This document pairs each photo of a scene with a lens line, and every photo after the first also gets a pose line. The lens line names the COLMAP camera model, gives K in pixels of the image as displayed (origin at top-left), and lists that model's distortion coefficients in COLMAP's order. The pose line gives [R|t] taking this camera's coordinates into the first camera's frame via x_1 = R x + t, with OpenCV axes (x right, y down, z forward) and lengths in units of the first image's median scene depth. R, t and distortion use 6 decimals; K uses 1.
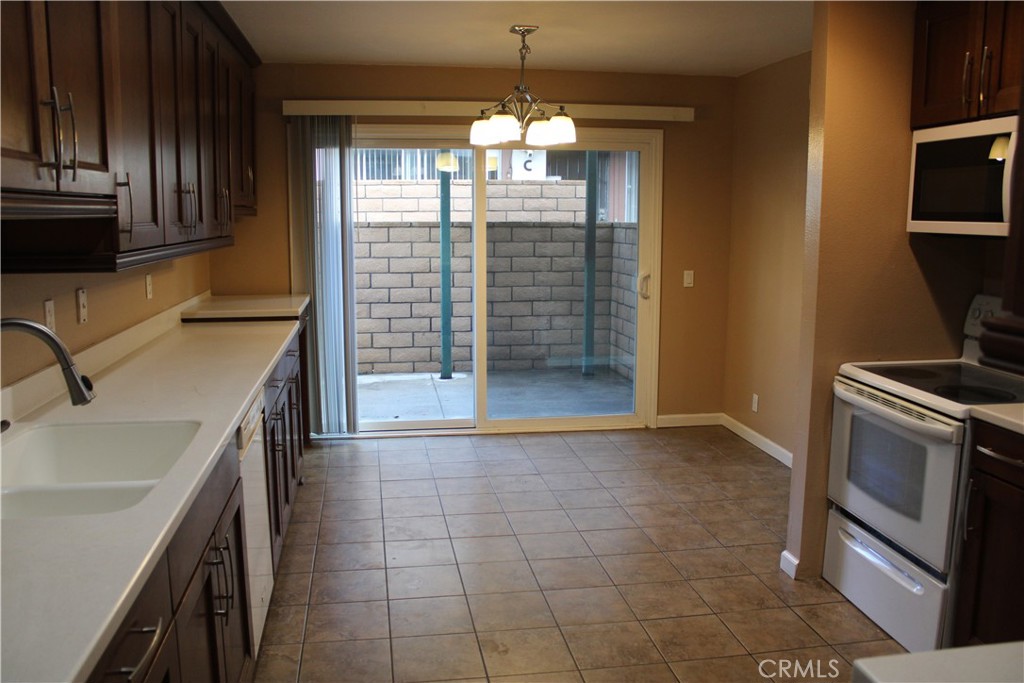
lens RADIAL K [[853.8, 0, 499.0], [0, 853.8, 345.7], [0, 0, 1]] dist [-0.166615, 0.156212]
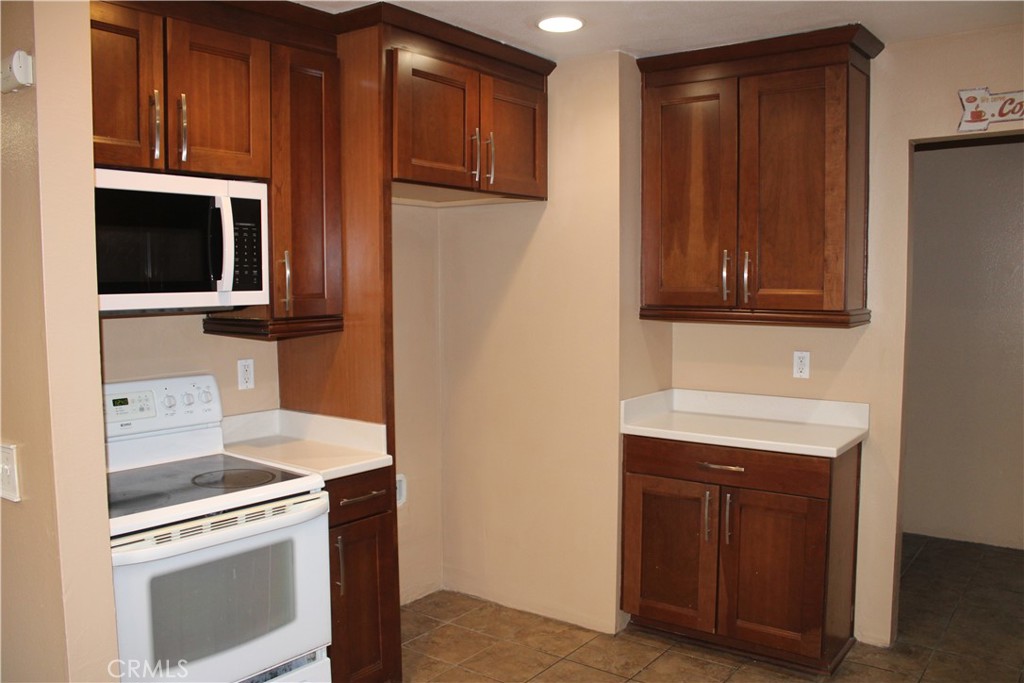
lens RADIAL K [[853.8, 0, 499.0], [0, 853.8, 345.7], [0, 0, 1]] dist [-0.166615, 0.156212]
pose [[-0.692066, -0.054596, 0.719766, -0.159517], [0.115820, 0.975818, 0.185380, -0.124702], [-0.712482, 0.211658, -0.669007, 0.770545]]
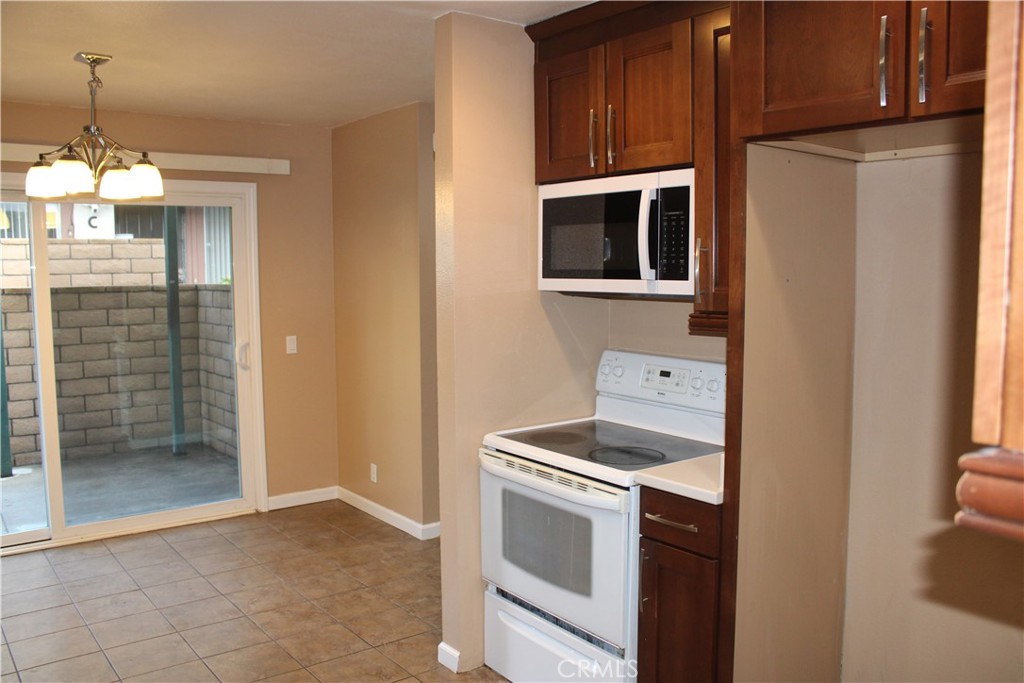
lens RADIAL K [[853.8, 0, 499.0], [0, 853.8, 345.7], [0, 0, 1]] dist [-0.166615, 0.156212]
pose [[0.881025, -0.050801, 0.470334, -0.010475], [0.081178, 0.995705, -0.044516, -0.021426], [-0.466053, 0.077400, 0.881365, 0.098184]]
